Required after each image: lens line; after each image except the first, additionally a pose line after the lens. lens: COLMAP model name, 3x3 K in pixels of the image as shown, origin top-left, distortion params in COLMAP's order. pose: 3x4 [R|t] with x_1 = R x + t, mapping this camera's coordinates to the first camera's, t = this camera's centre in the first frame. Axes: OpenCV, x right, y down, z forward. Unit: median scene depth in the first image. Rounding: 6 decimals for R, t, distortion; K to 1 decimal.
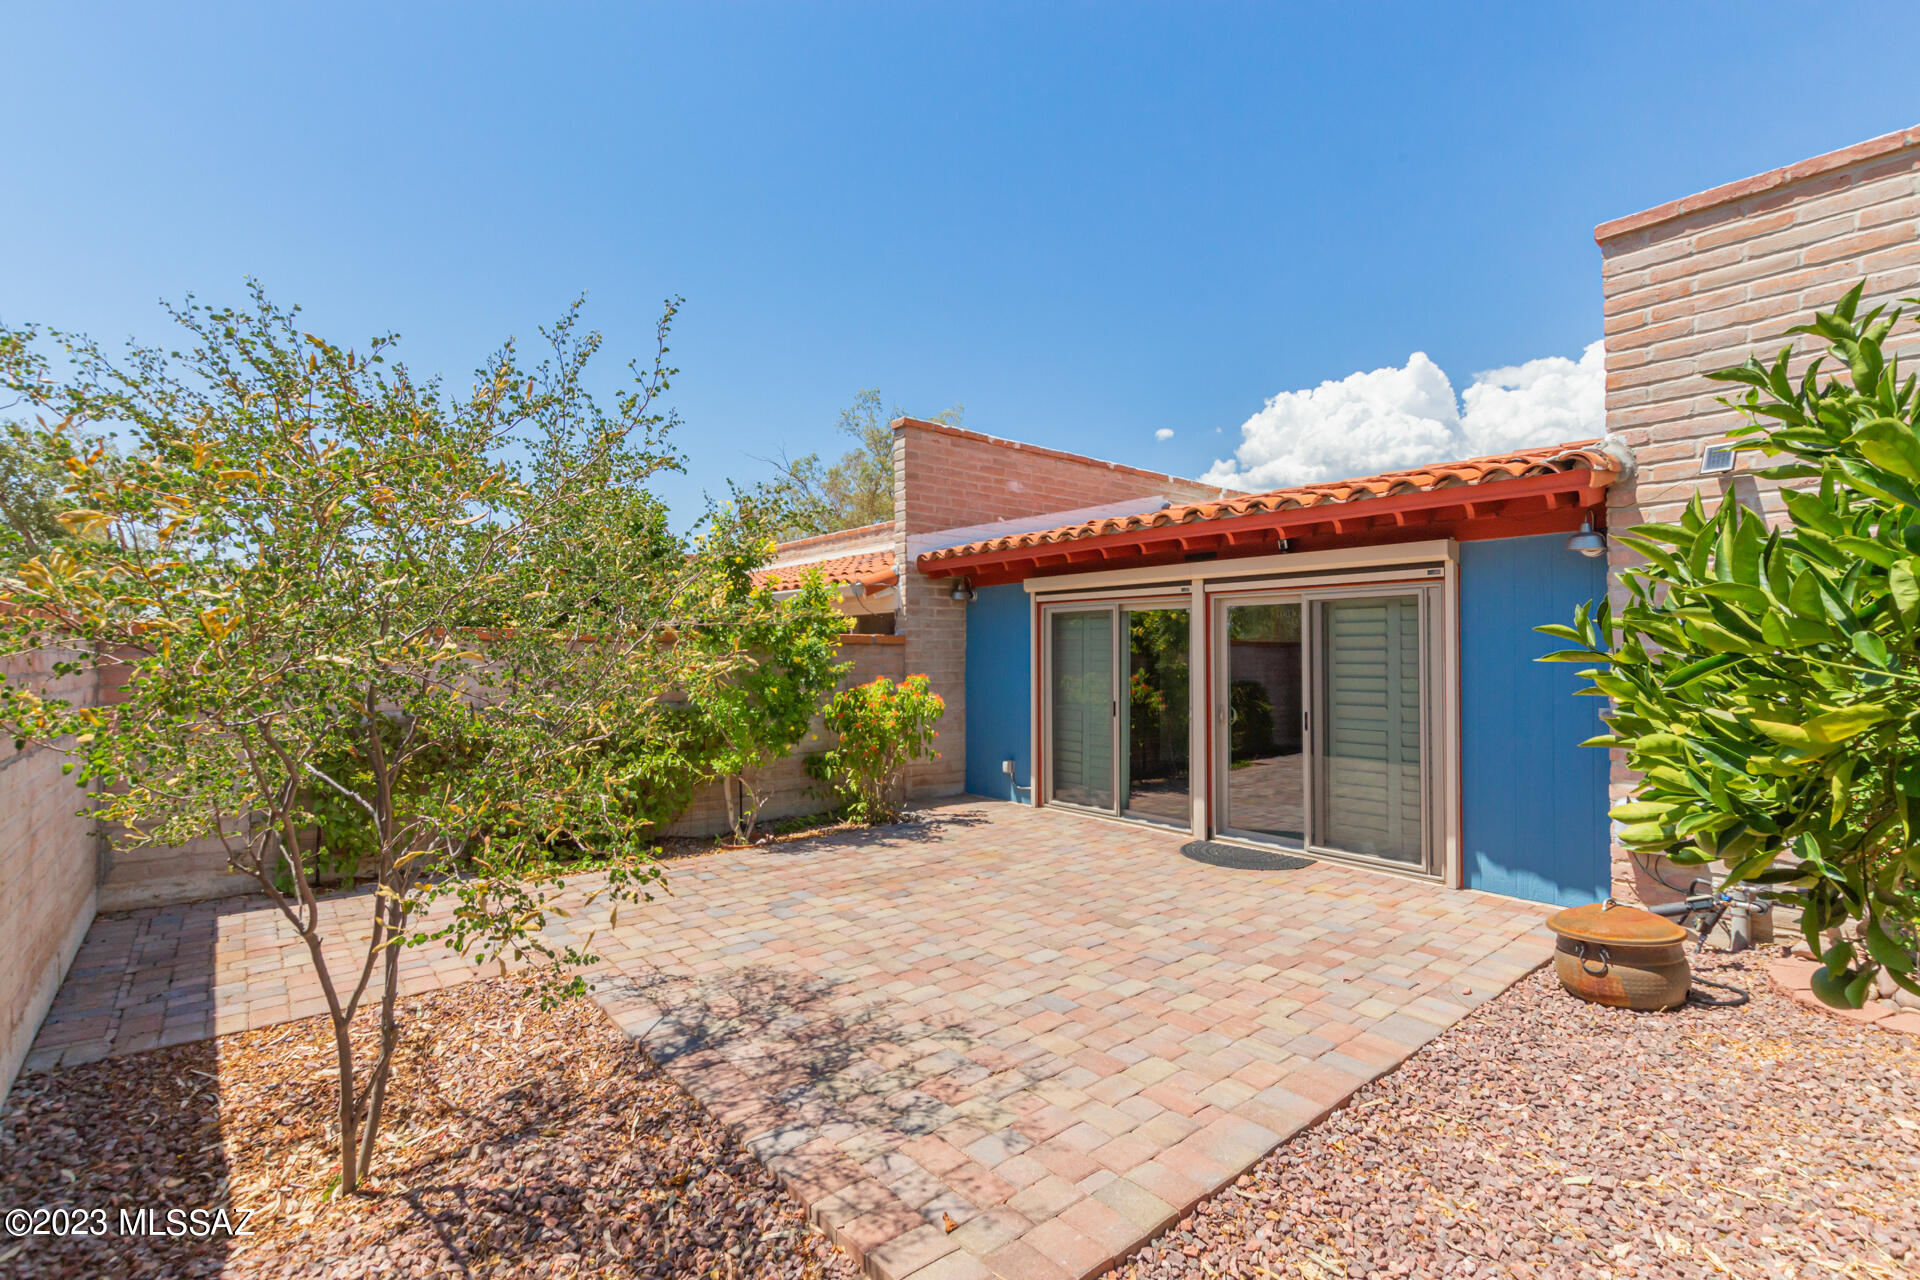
lens RADIAL K [[885.6, 0, 964.1], [0, 885.6, 642.6], [0, 0, 1]] dist [0.001262, -0.001231]
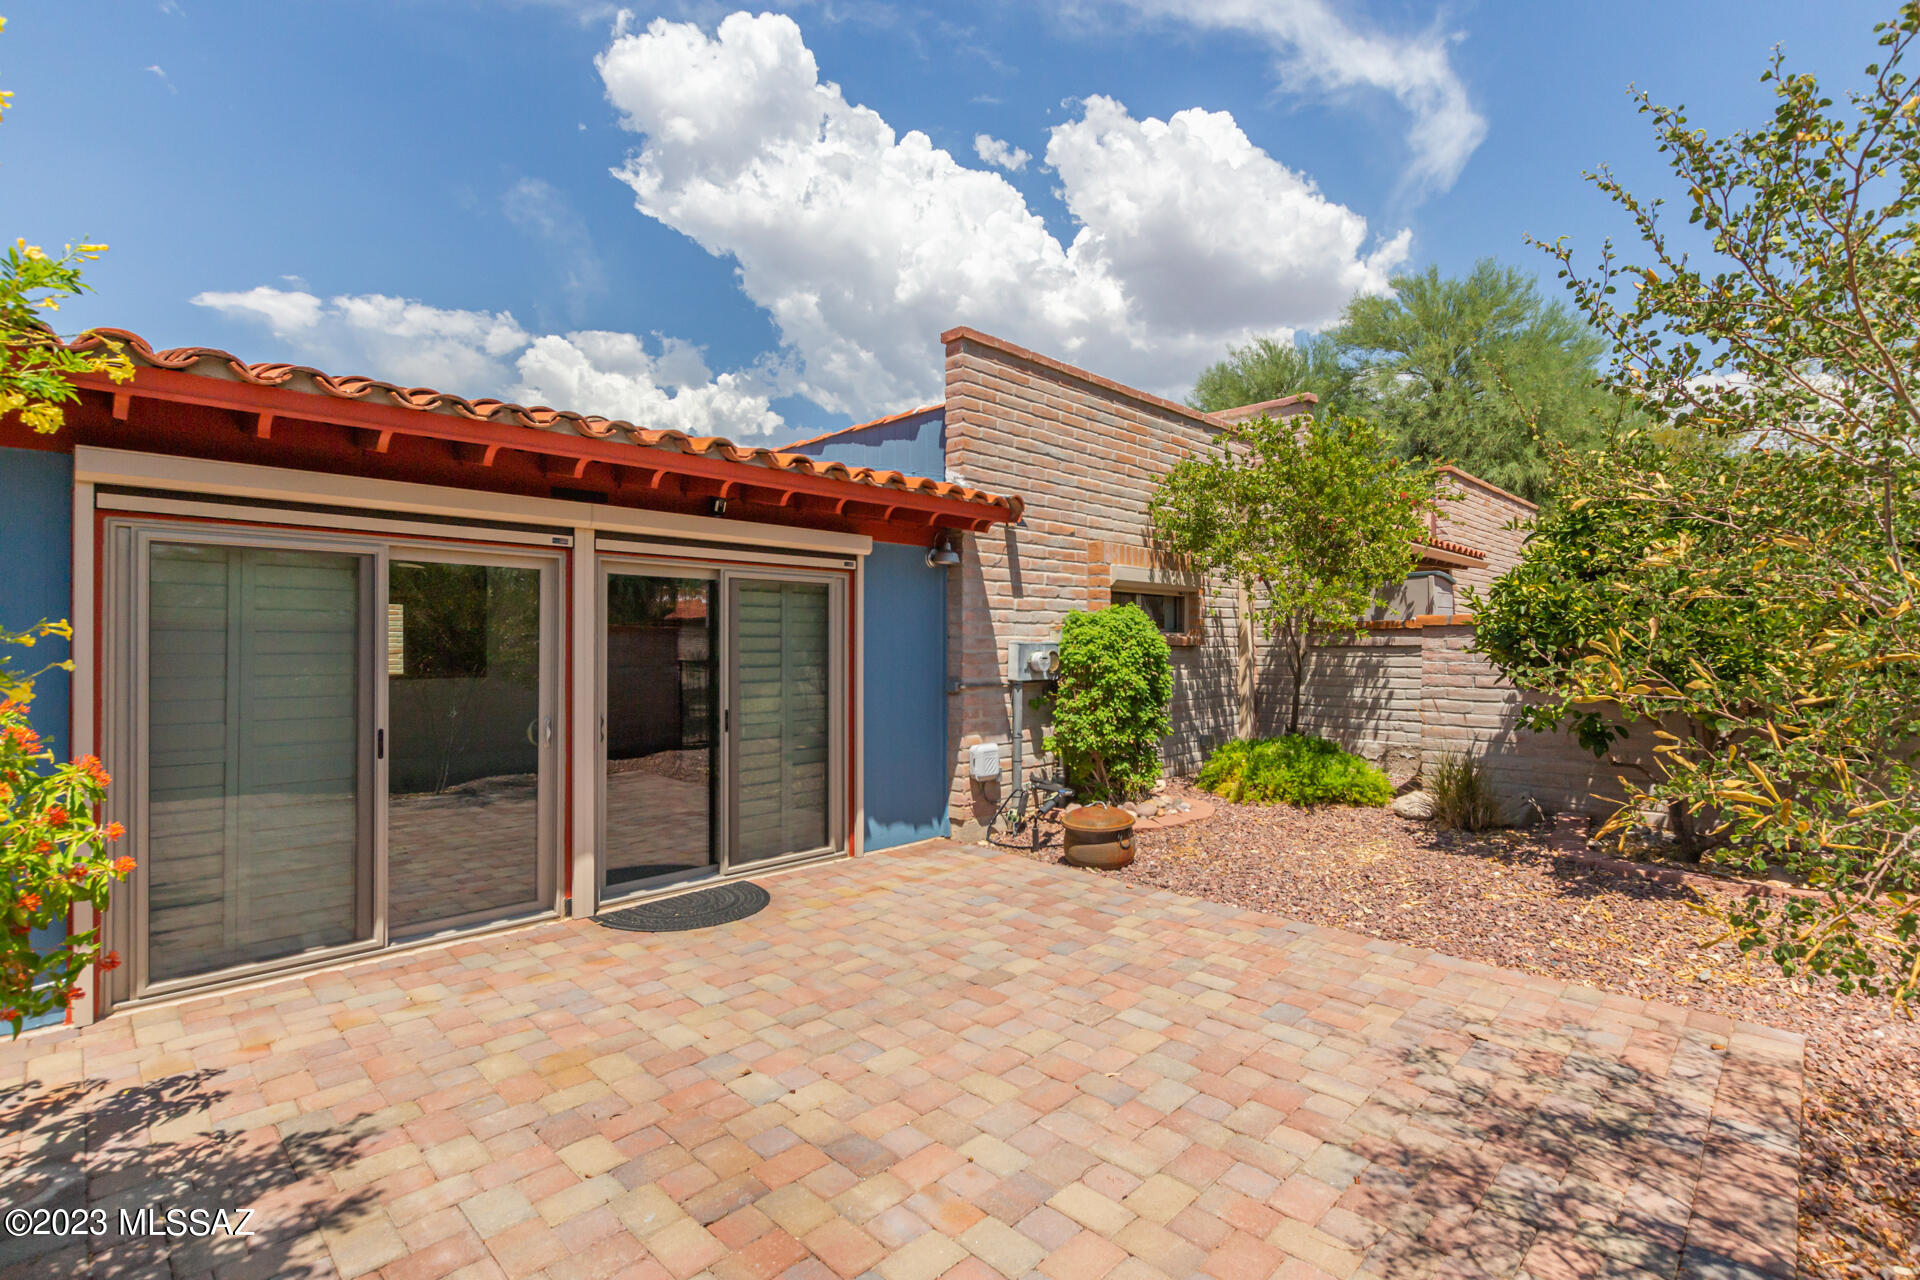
lens RADIAL K [[896.1, 0, 960.0], [0, 896.1, 640.0], [0, 0, 1]] dist [0.016446, -0.000287]
pose [[-0.114927, 0.001468, 0.993373, -0.683677], [-0.017498, 0.999841, -0.003502, 0.015383], [-0.993220, -0.017784, -0.114883, 1.229815]]
